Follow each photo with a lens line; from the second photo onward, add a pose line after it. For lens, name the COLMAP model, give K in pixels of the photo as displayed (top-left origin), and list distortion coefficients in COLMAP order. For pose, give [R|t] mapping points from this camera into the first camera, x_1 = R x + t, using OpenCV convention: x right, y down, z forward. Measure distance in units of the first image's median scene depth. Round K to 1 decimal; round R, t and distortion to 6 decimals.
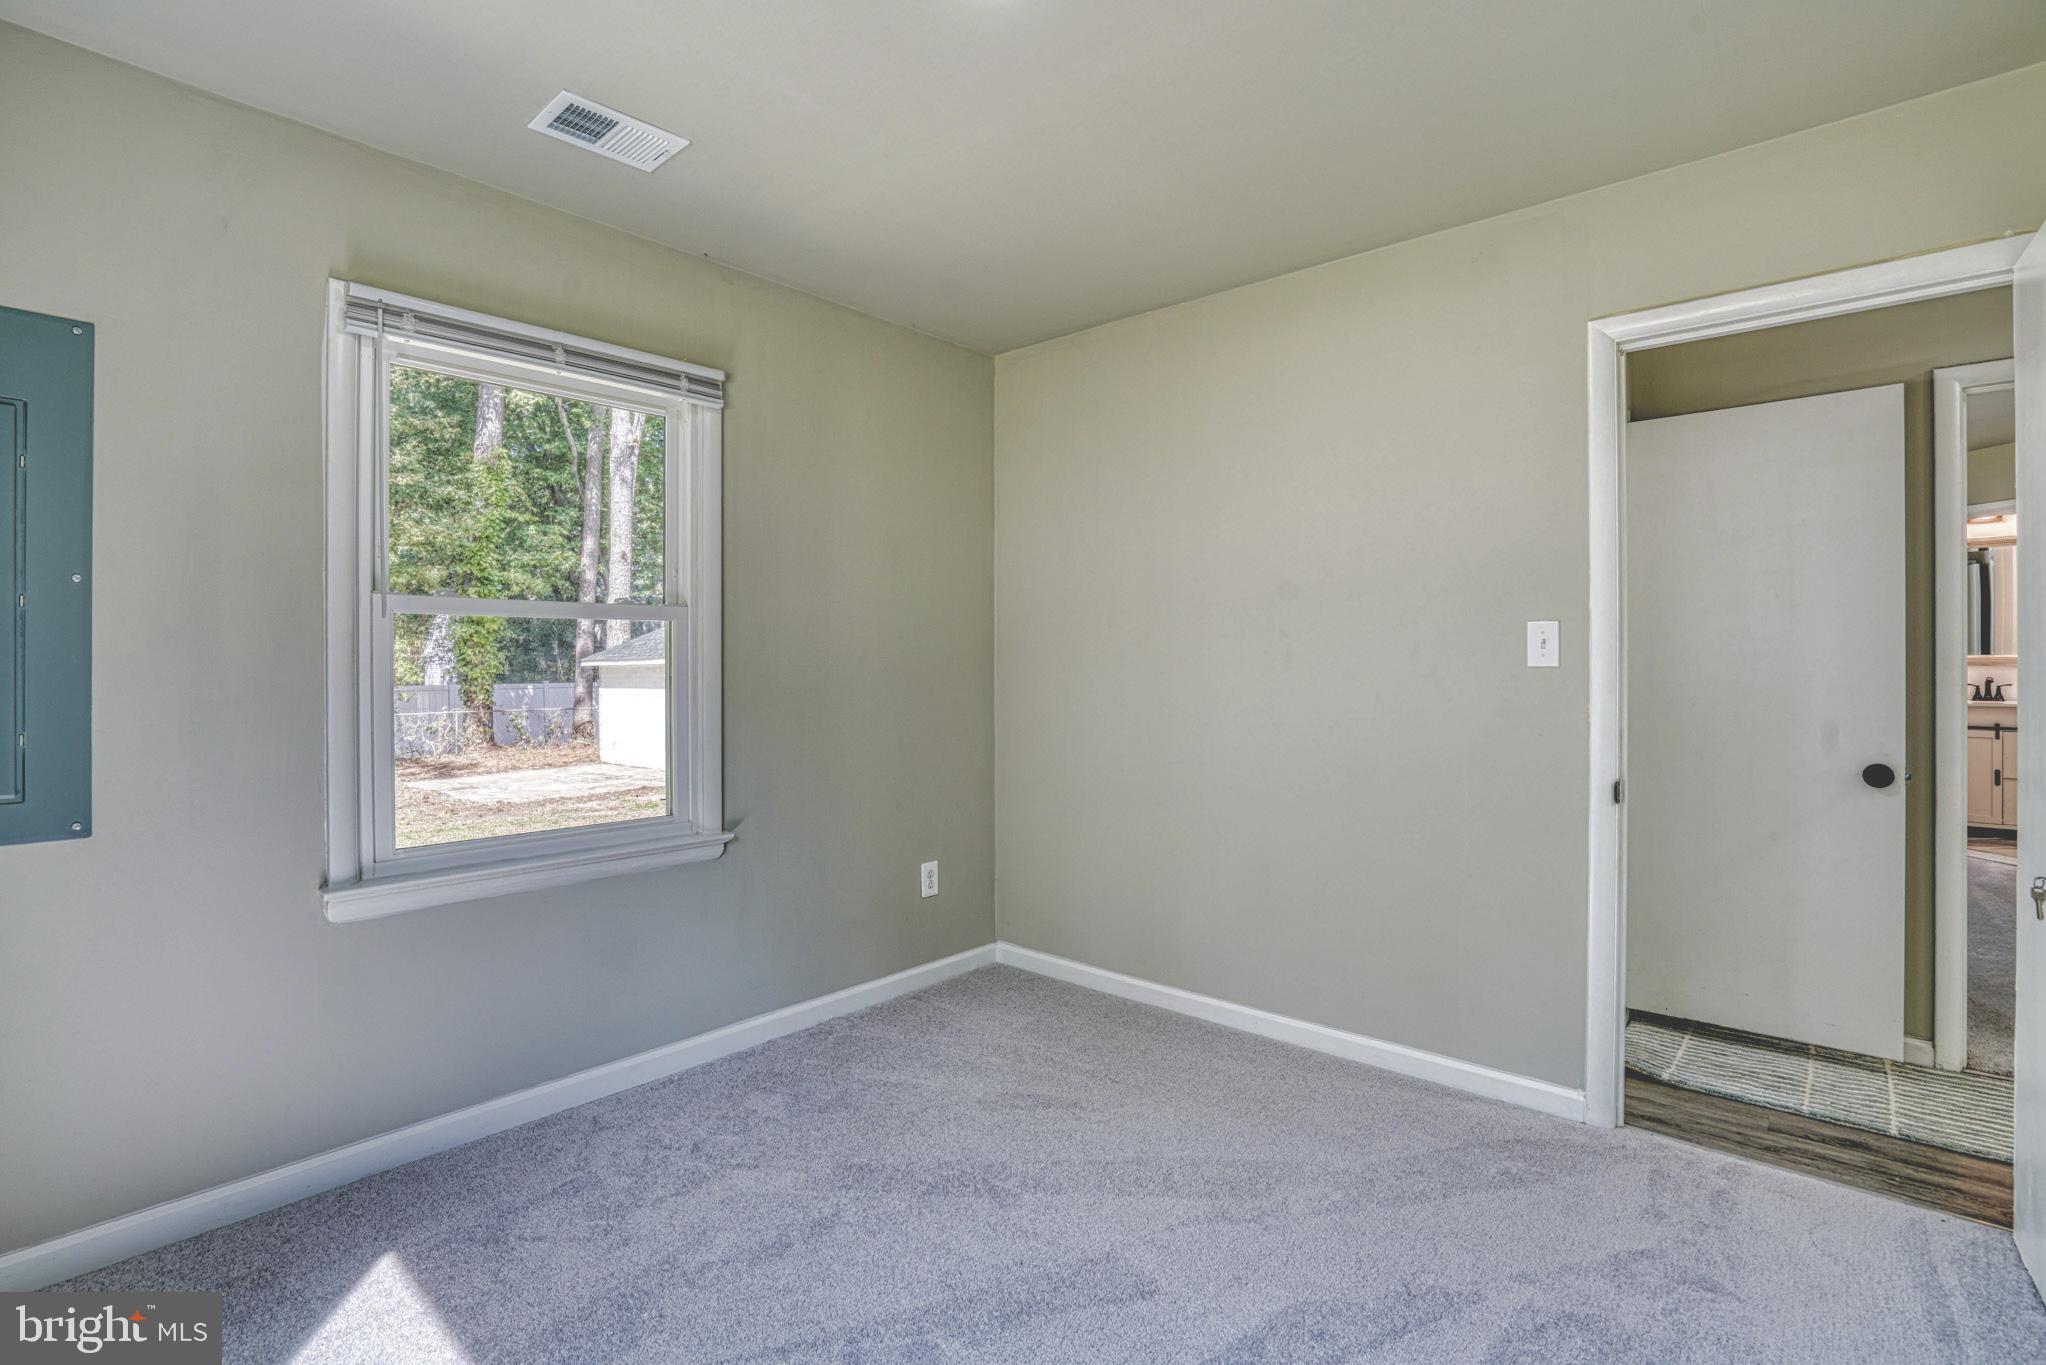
lens RADIAL K [[950.5, 0, 1014.4], [0, 950.5, 668.3], [0, 0, 1]] dist [-0.035648, 0.007816]
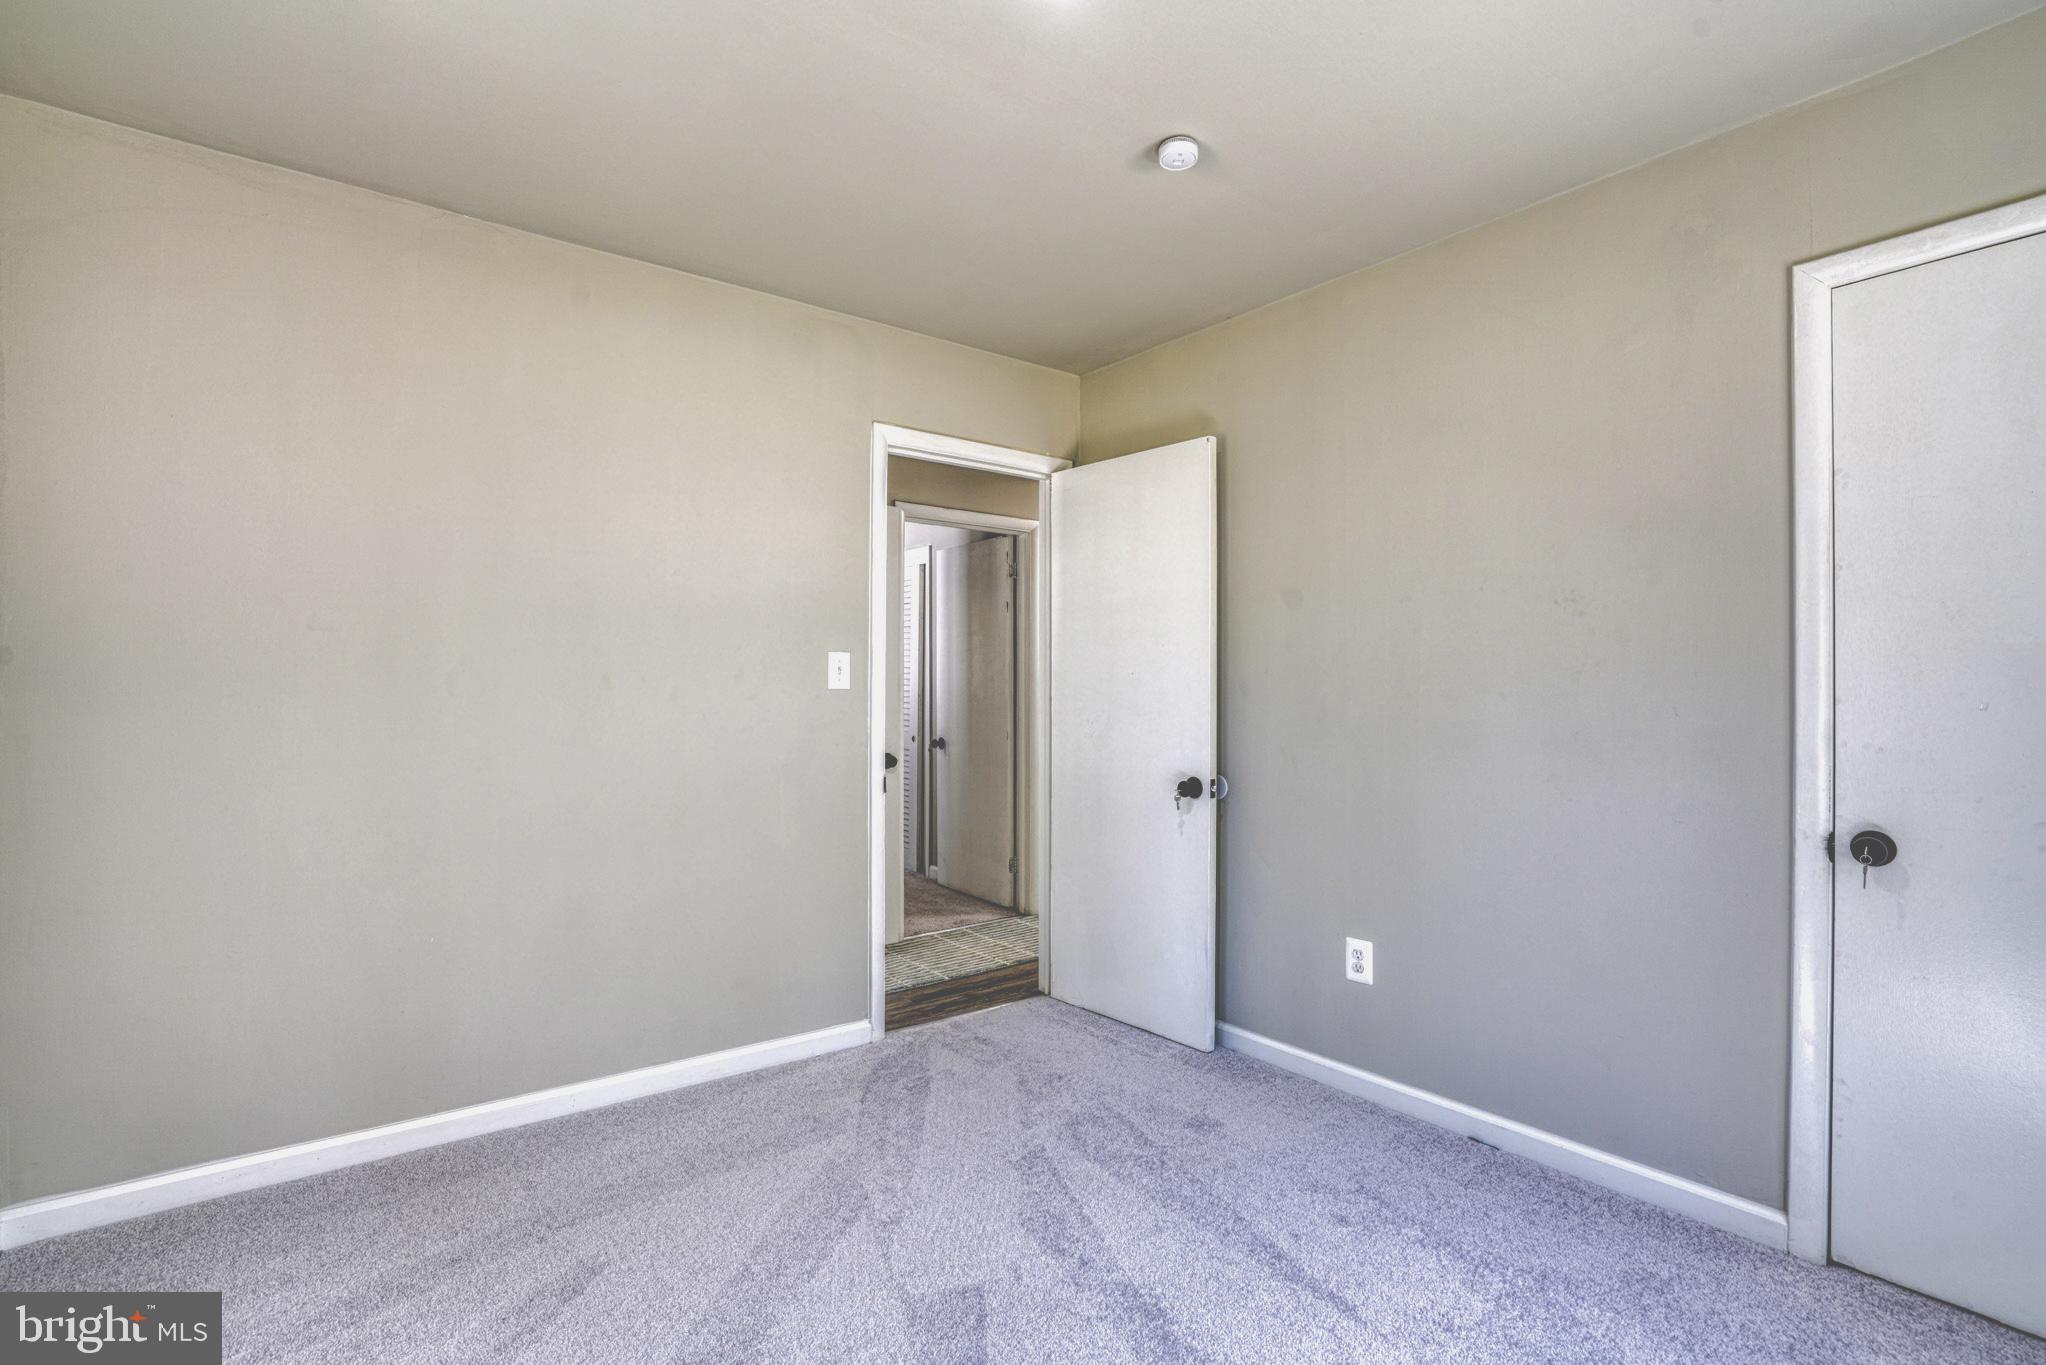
lens RADIAL K [[950.5, 0, 1027.1], [0, 950.5, 686.0], [0, 0, 1]] dist [-0.035648, 0.007816]
pose [[0.182630, 0.005887, 0.983164, -0.646283], [-0.006123, 0.999969, -0.004851, -0.001364], [-0.983163, -0.005134, 0.182661, 0.554661]]
